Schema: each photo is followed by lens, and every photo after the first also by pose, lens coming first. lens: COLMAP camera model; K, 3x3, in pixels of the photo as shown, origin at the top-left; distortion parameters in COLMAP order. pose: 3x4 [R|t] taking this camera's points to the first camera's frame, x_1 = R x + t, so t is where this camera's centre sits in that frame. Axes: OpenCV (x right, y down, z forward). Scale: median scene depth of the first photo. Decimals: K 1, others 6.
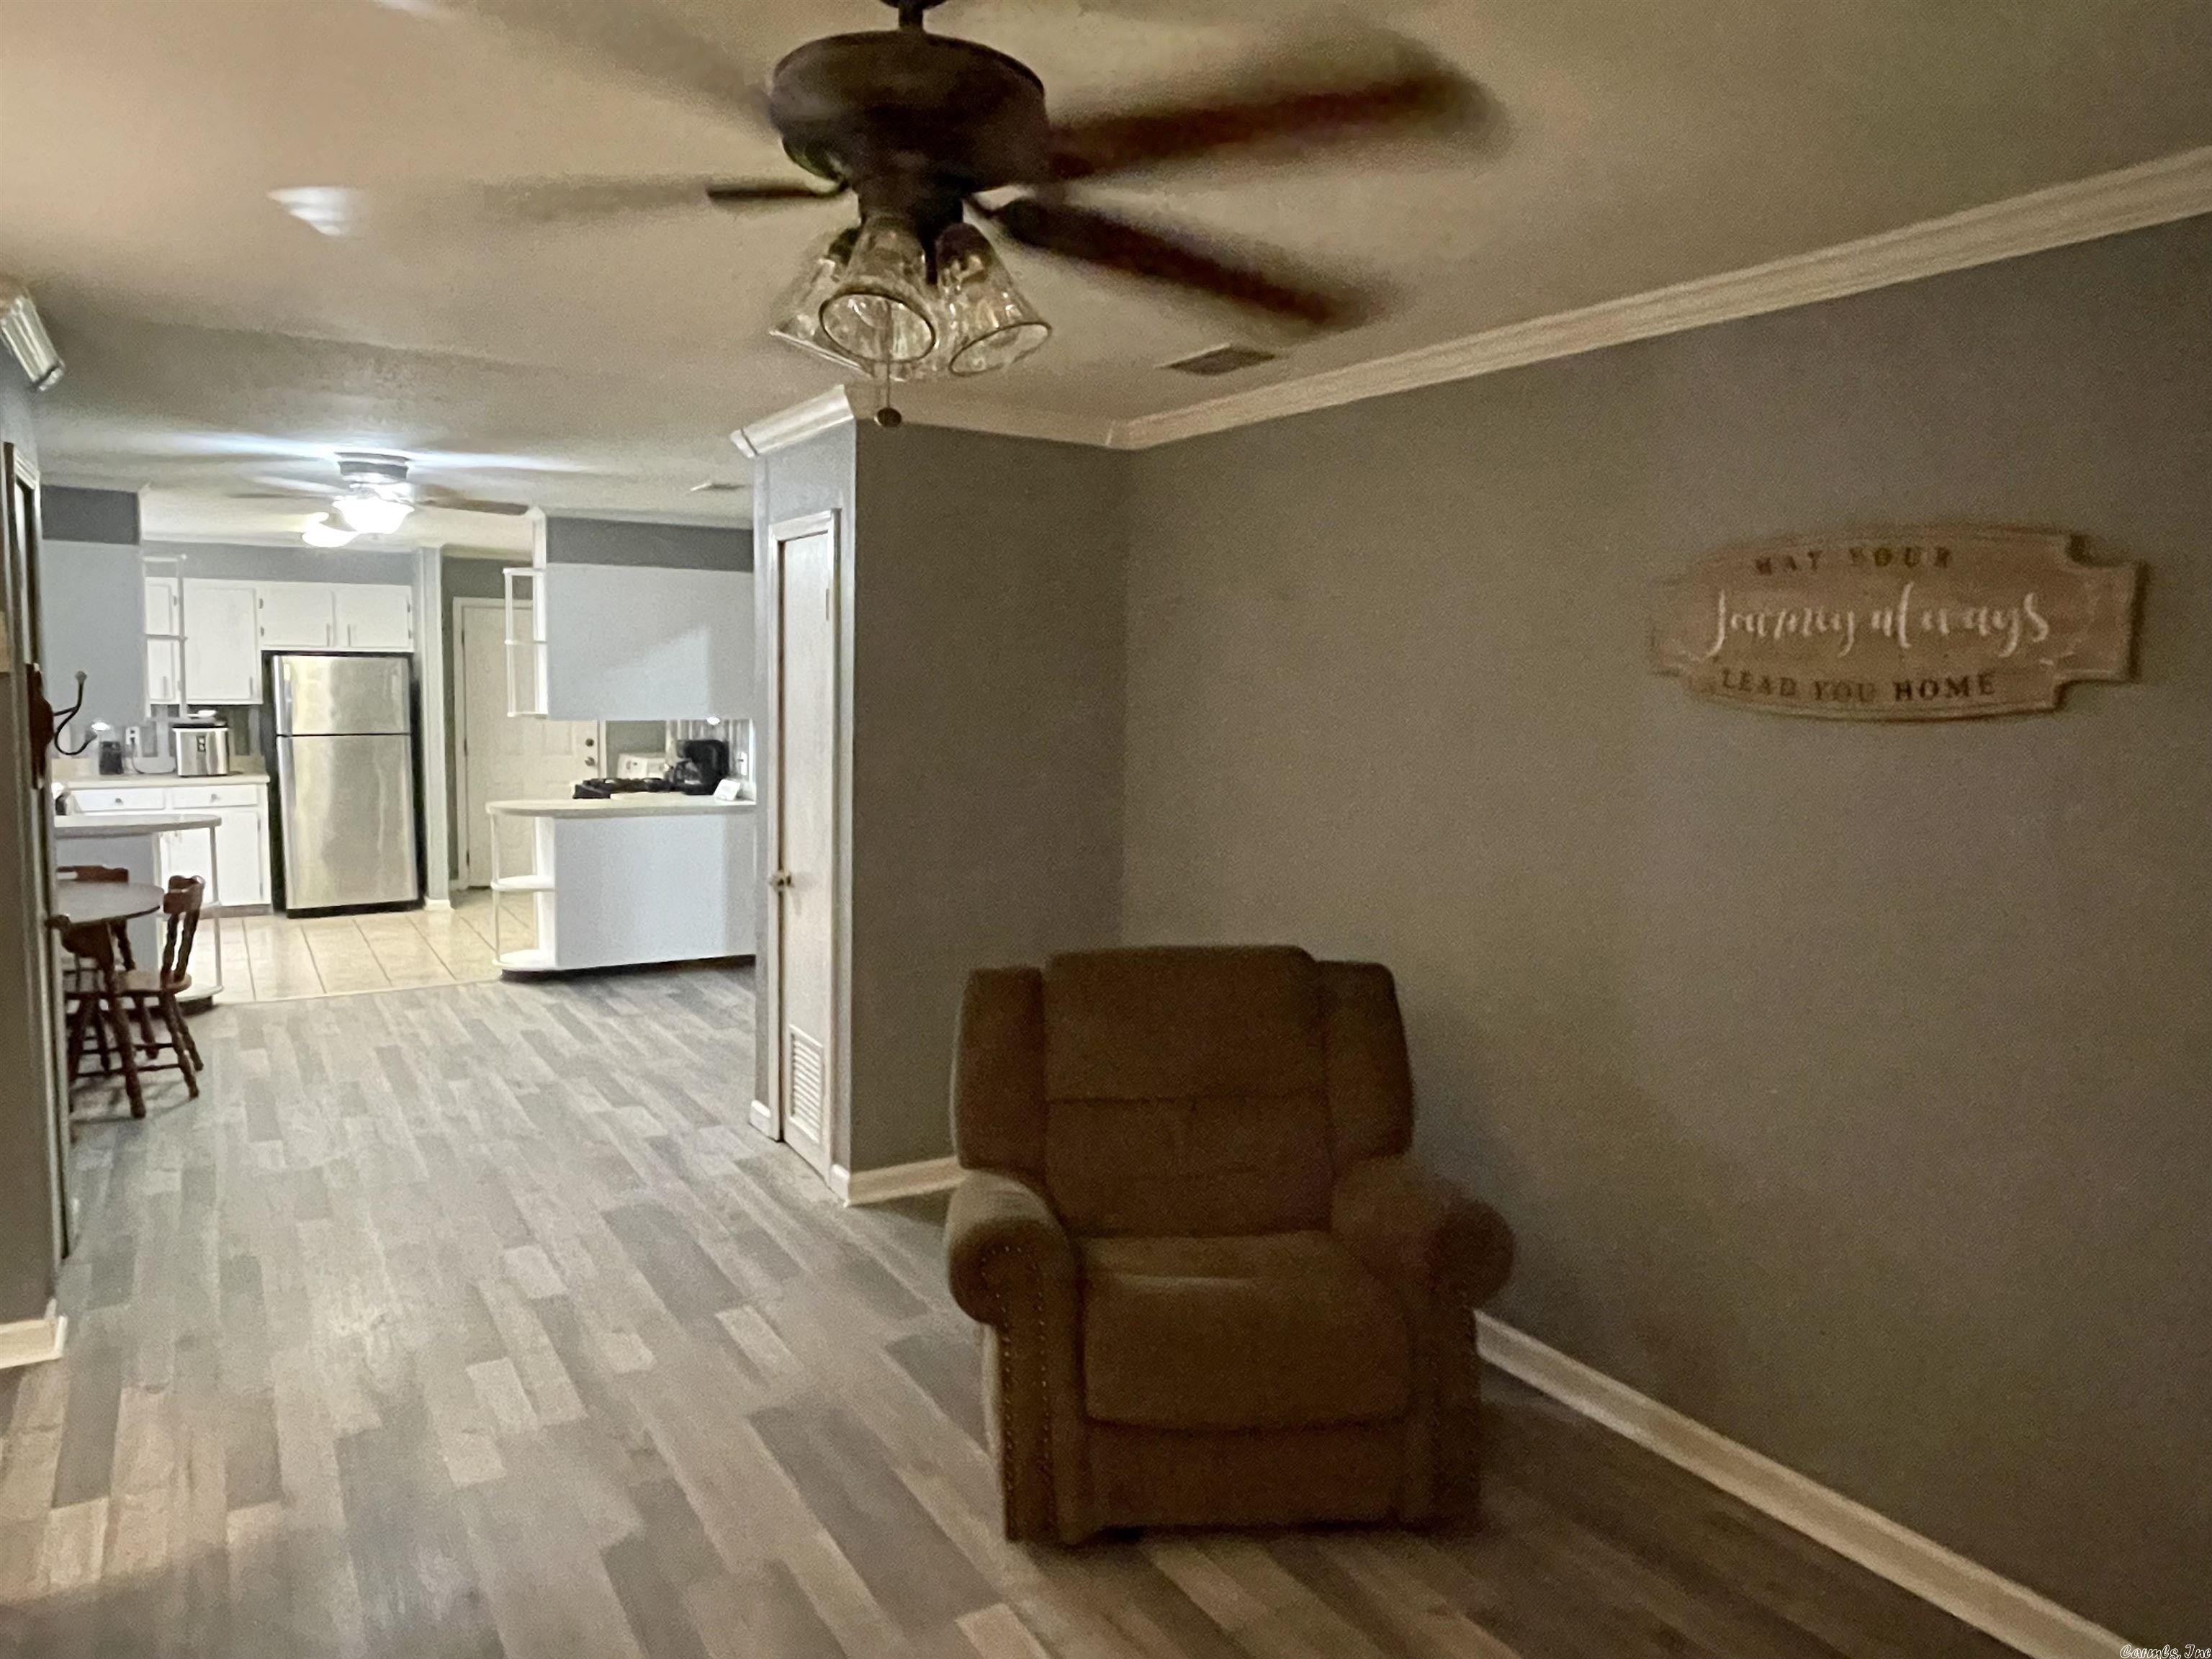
lens RADIAL K [[1485.2, 0, 1108.5], [0, 1485.2, 842.9], [0, 0, 1]] dist [-0.002587, -0.001539]
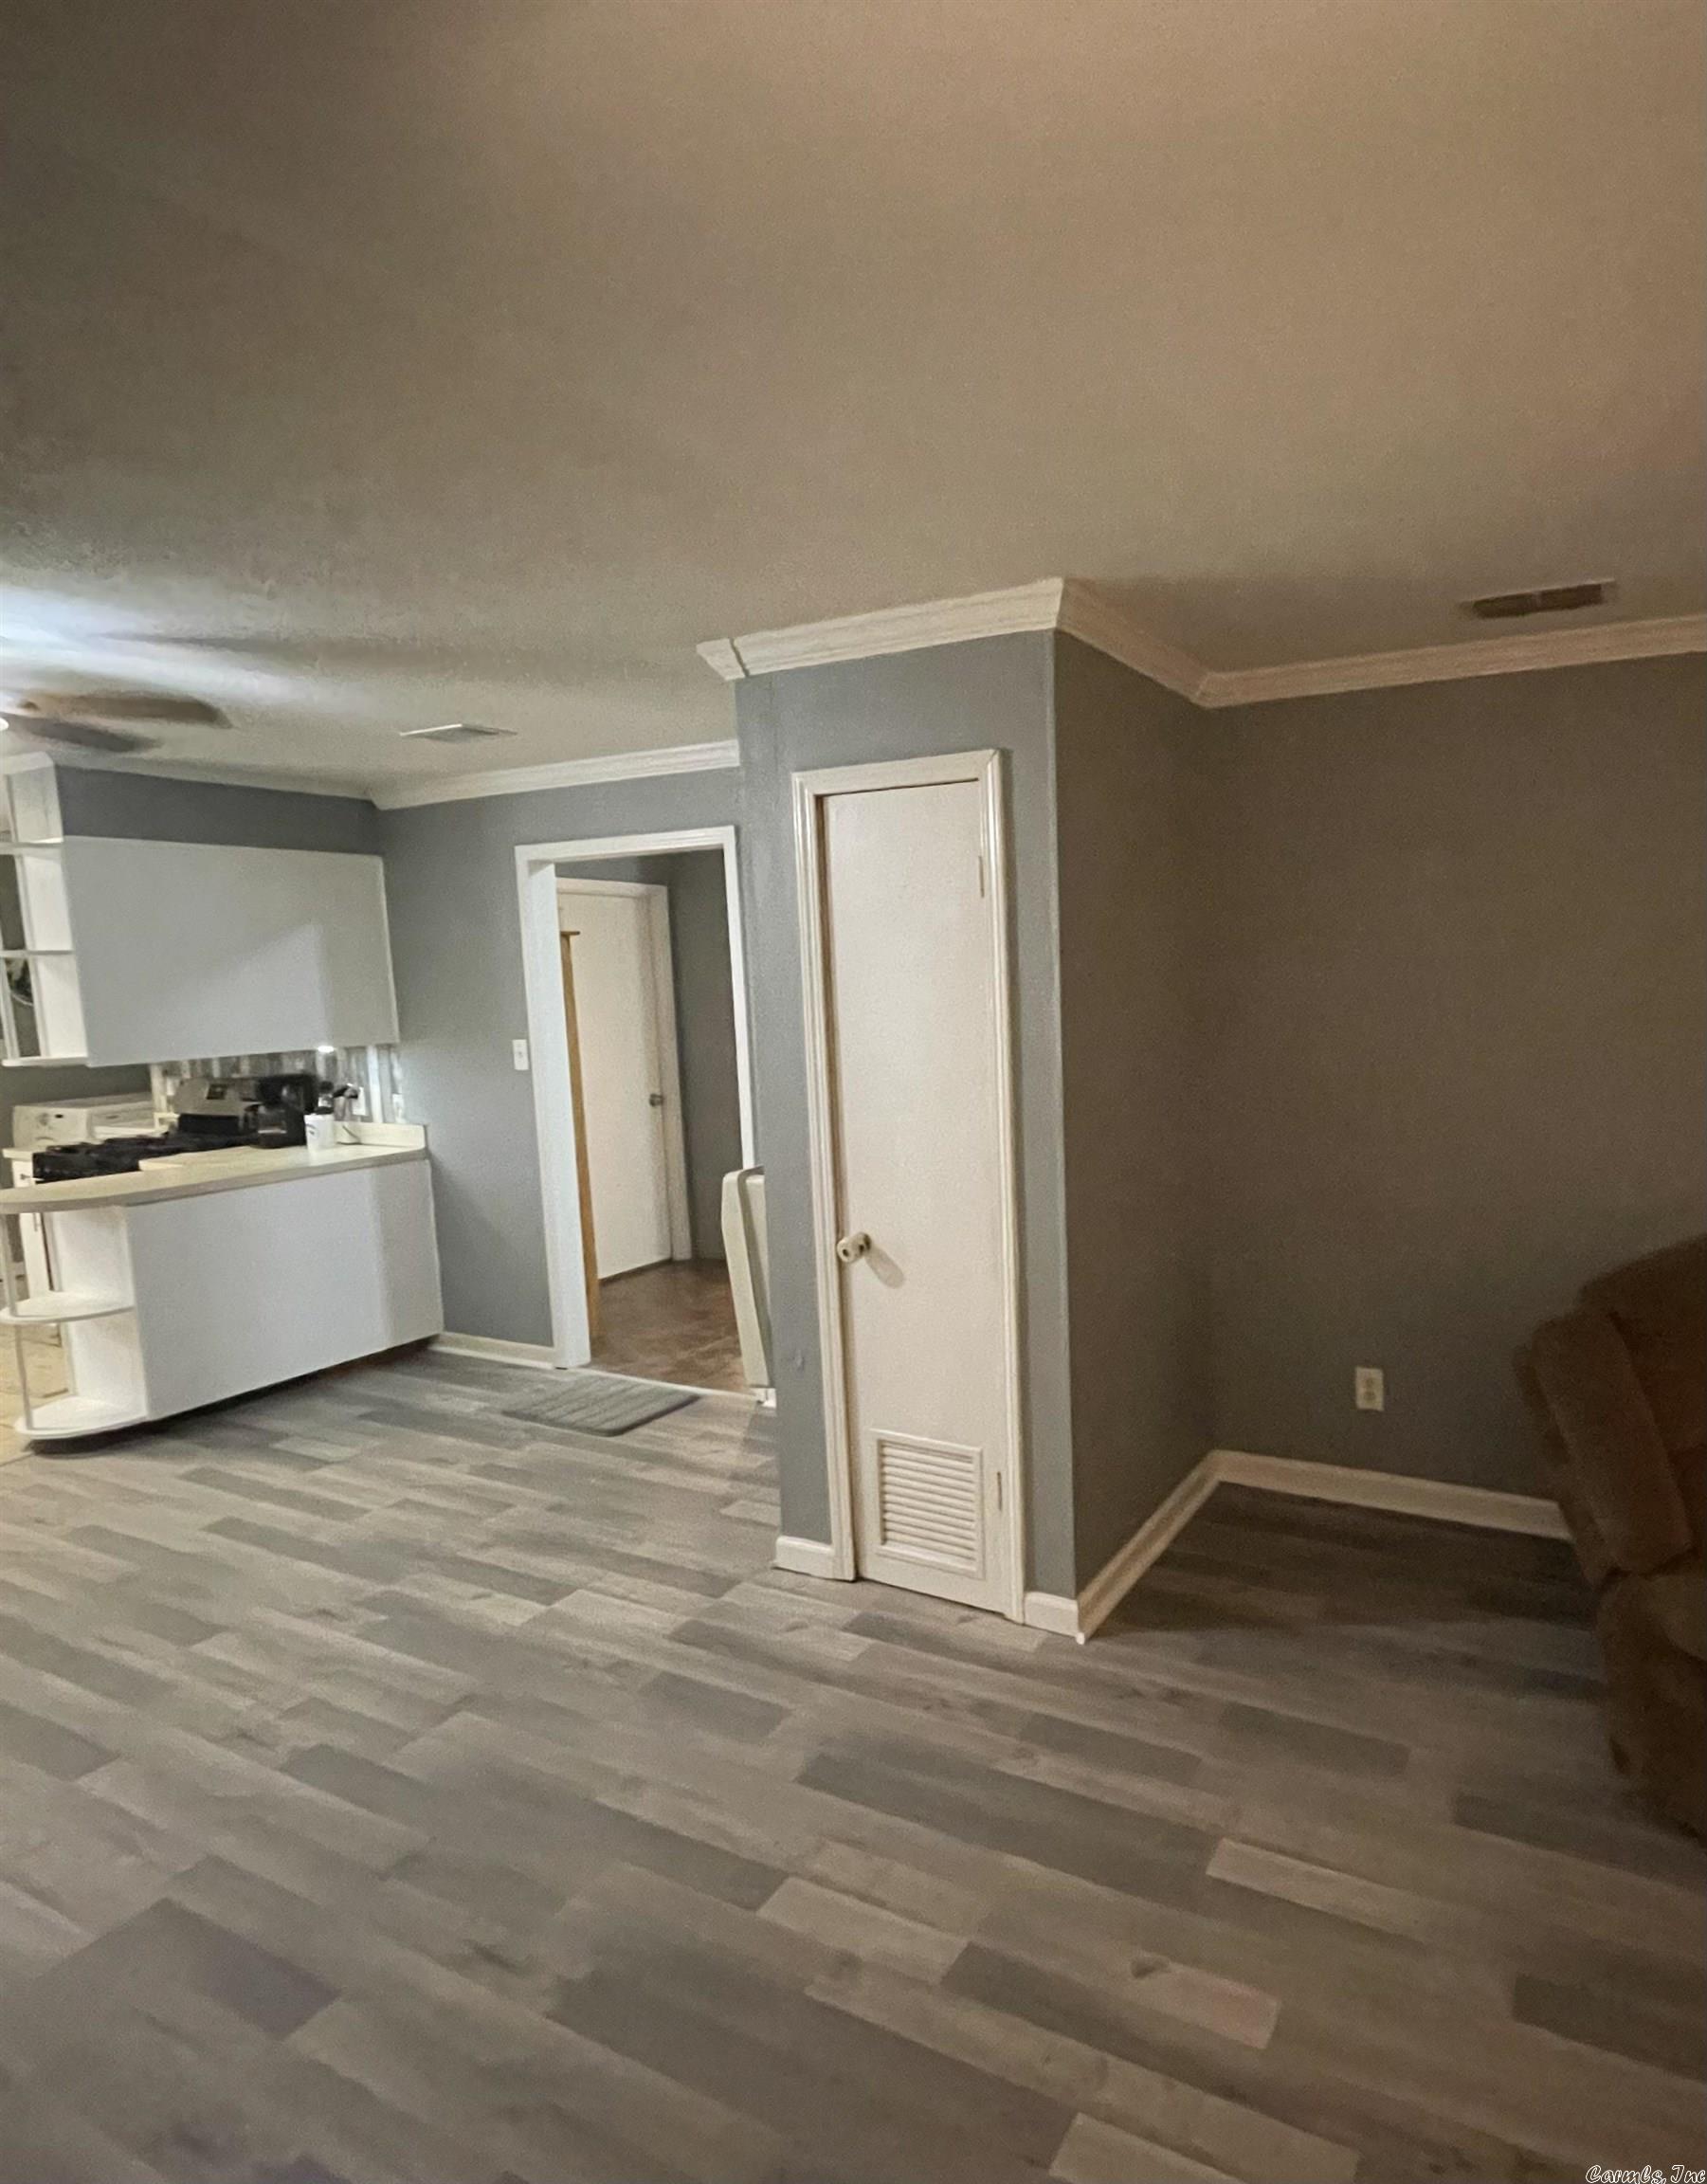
lens RADIAL K [[1205.3, 0, 1101.8], [0, 1205.3, 1110.6], [0, 0, 1]] dist [-0.002751, 0.000260]
pose [[0.827330, -0.108198, 0.551197, -0.293783], [0.102900, 0.993861, 0.040641, -0.036231], [-0.552211, 0.023094, 0.833385, 0.273354]]
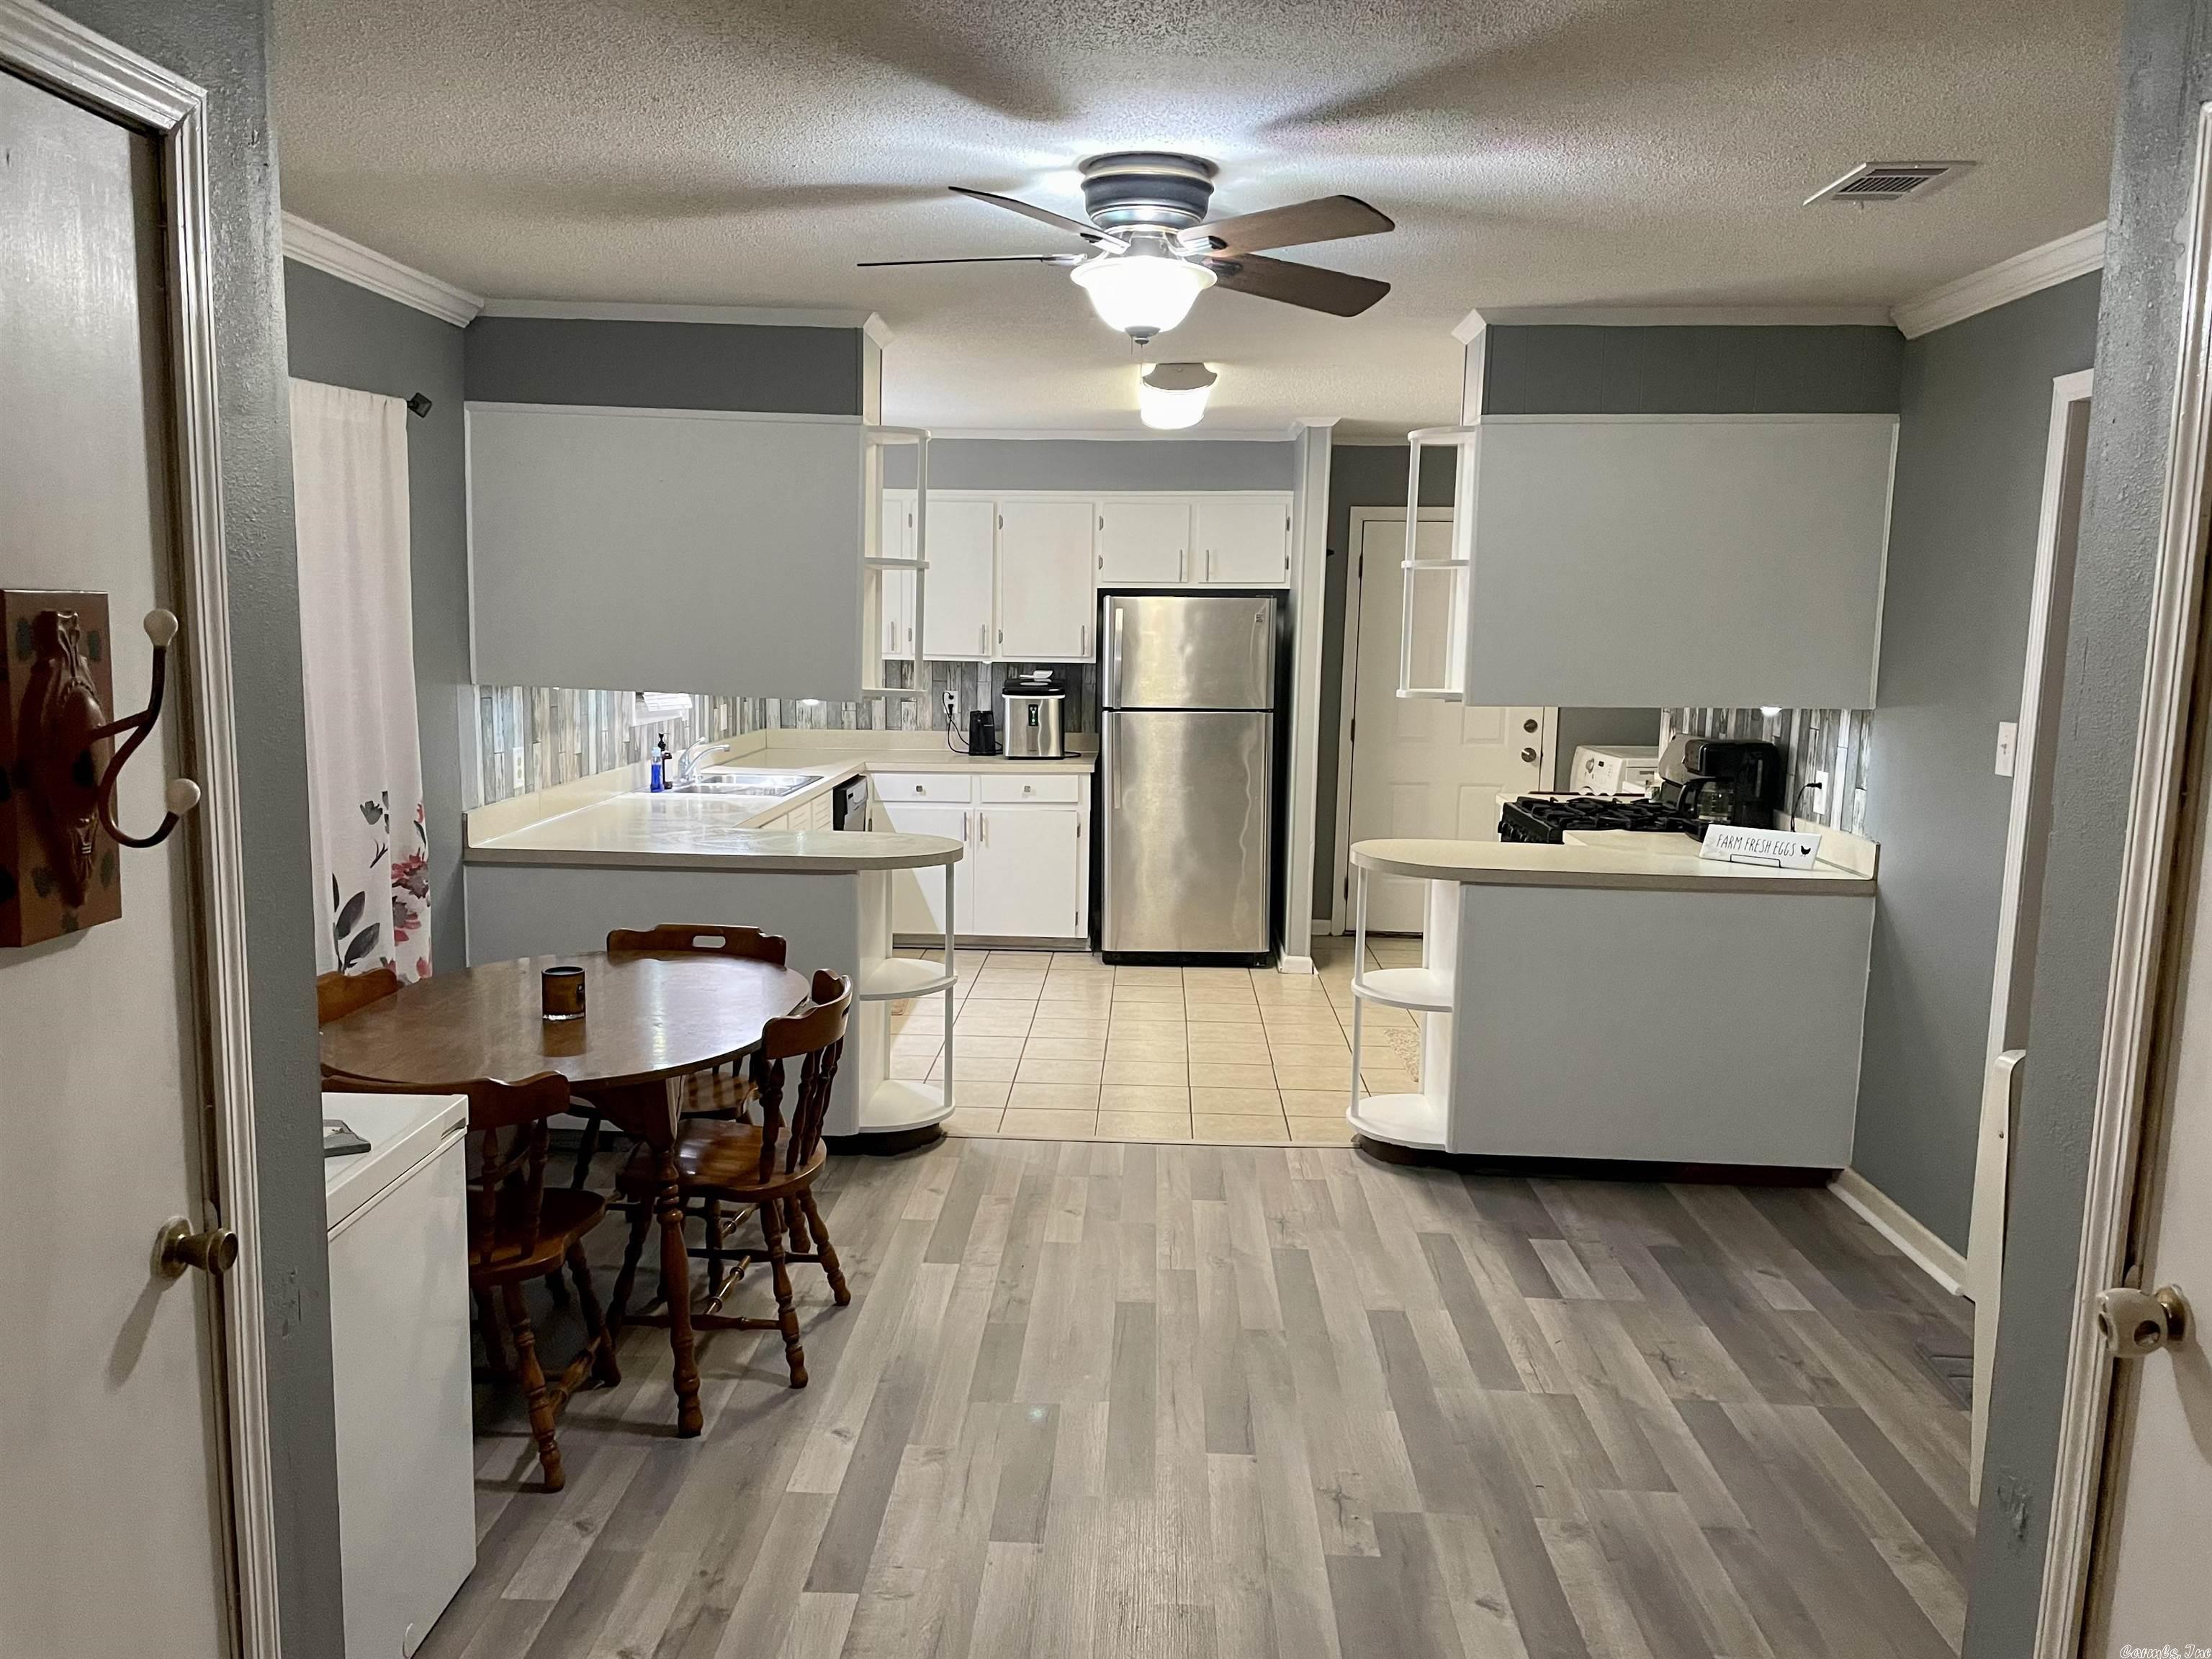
lens RADIAL K [[1681.8, 0, 1115.0], [0, 1681.8, 841.7], [0, 0, 1]] dist [0.062422, -0.014215]
pose [[0.839917, 0.069501, -0.538246, -0.141883], [-0.060289, 0.997576, 0.034733, -0.044895], [0.539355, 0.003277, 0.842072, 0.393184]]
